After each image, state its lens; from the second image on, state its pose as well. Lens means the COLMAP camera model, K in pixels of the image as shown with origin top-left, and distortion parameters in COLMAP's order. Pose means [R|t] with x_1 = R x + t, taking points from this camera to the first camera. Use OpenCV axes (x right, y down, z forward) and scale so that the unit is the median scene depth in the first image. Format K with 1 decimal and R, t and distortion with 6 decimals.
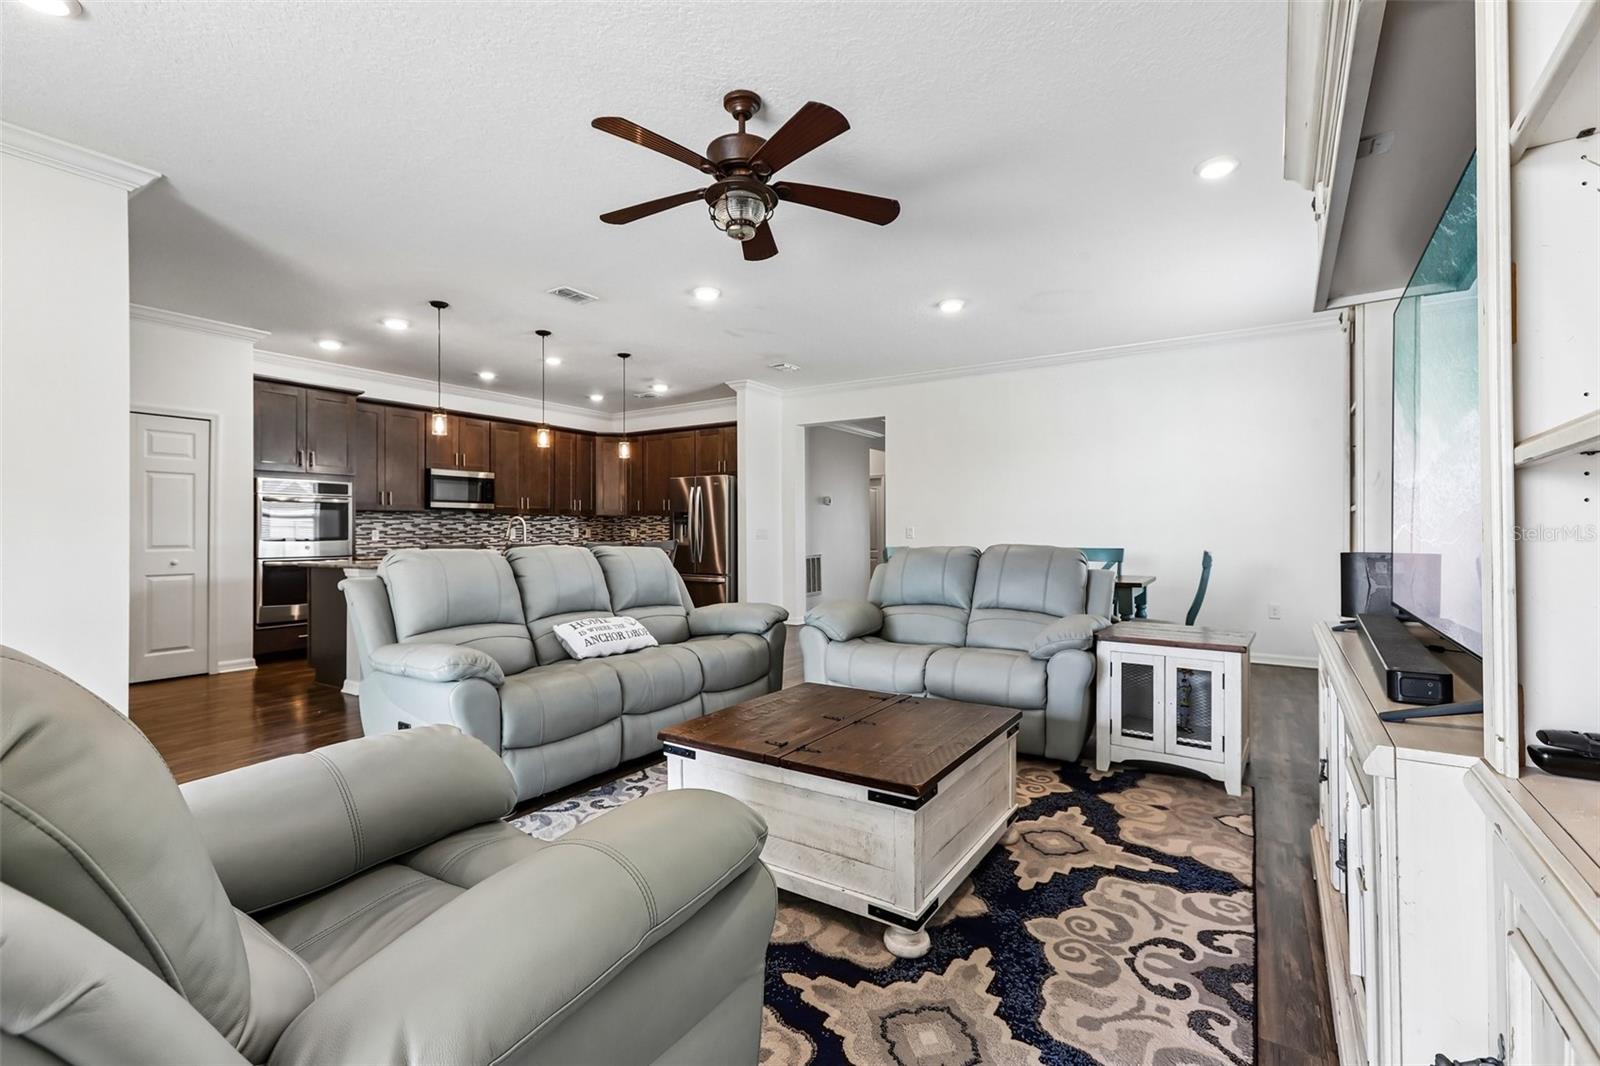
lens RADIAL K [[710.9, 0, 793.4], [0, 710.9, 530.2], [0, 0, 1]] dist [-0.016138, 0.023150]
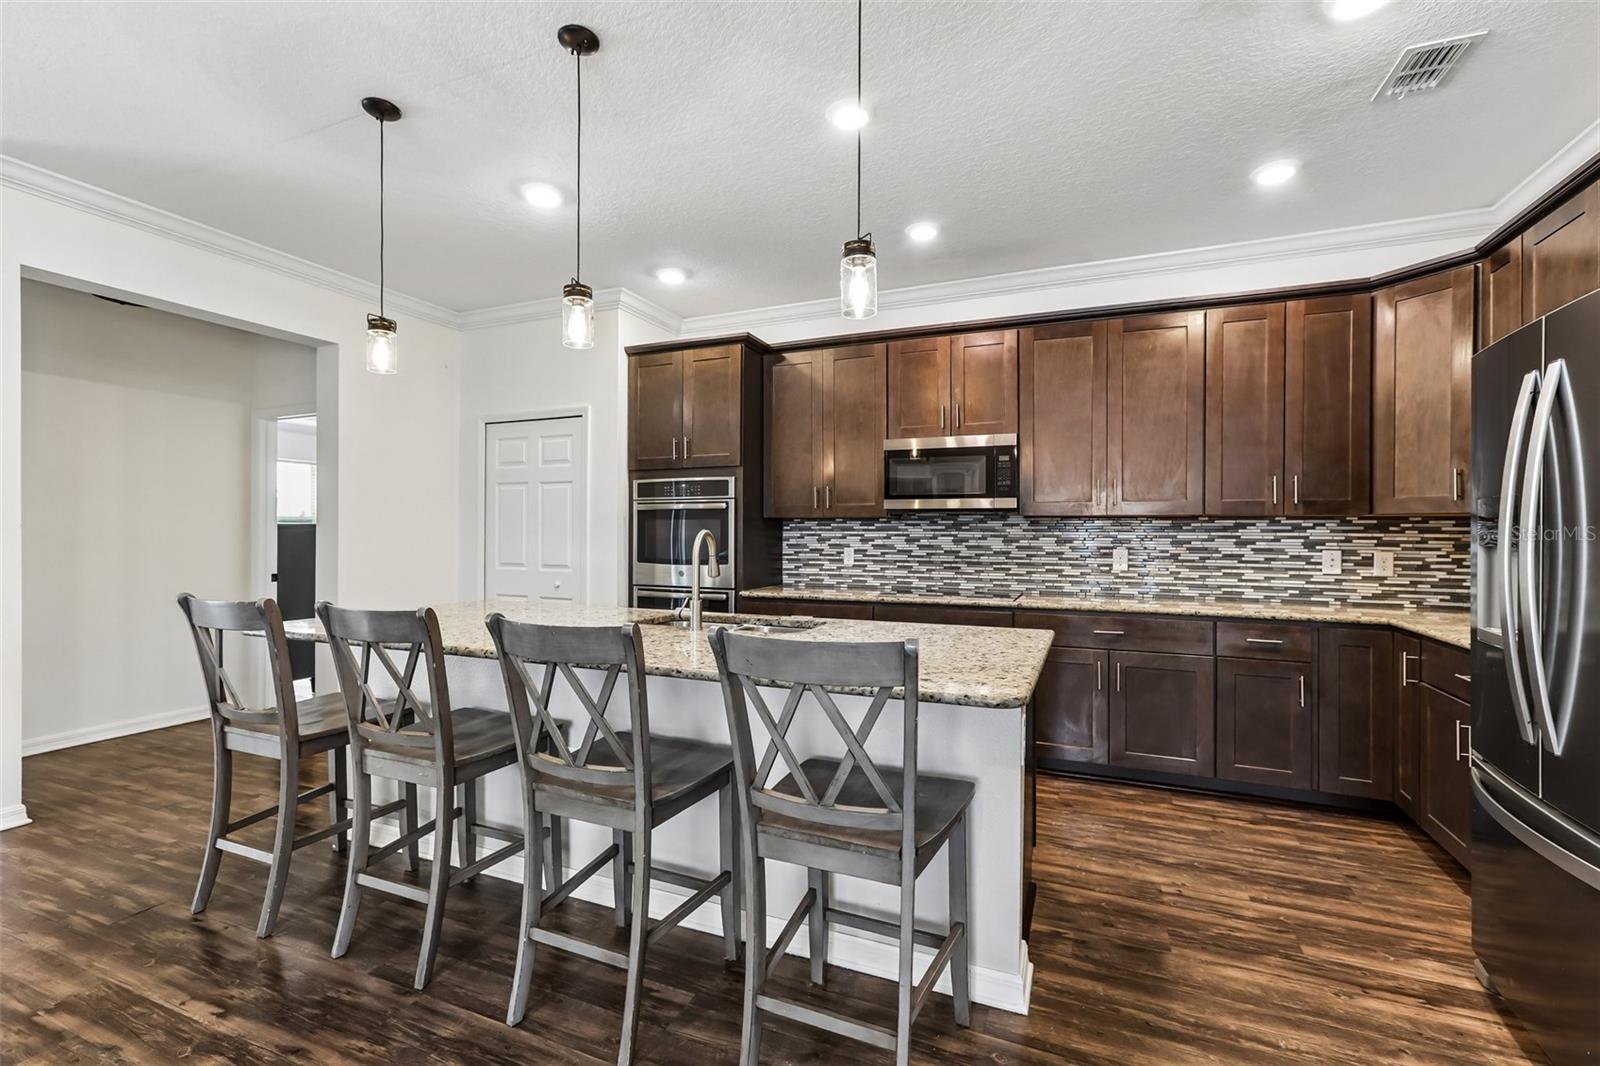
lens RADIAL K [[710.9, 0, 793.4], [0, 710.9, 530.2], [0, 0, 1]] dist [-0.016138, 0.023150]
pose [[0.166212, 0.005033, -0.986077, 0.067929], [-0.001838, 0.999987, 0.004795, -0.044128], [0.986088, 0.001016, 0.166219, 1.969537]]
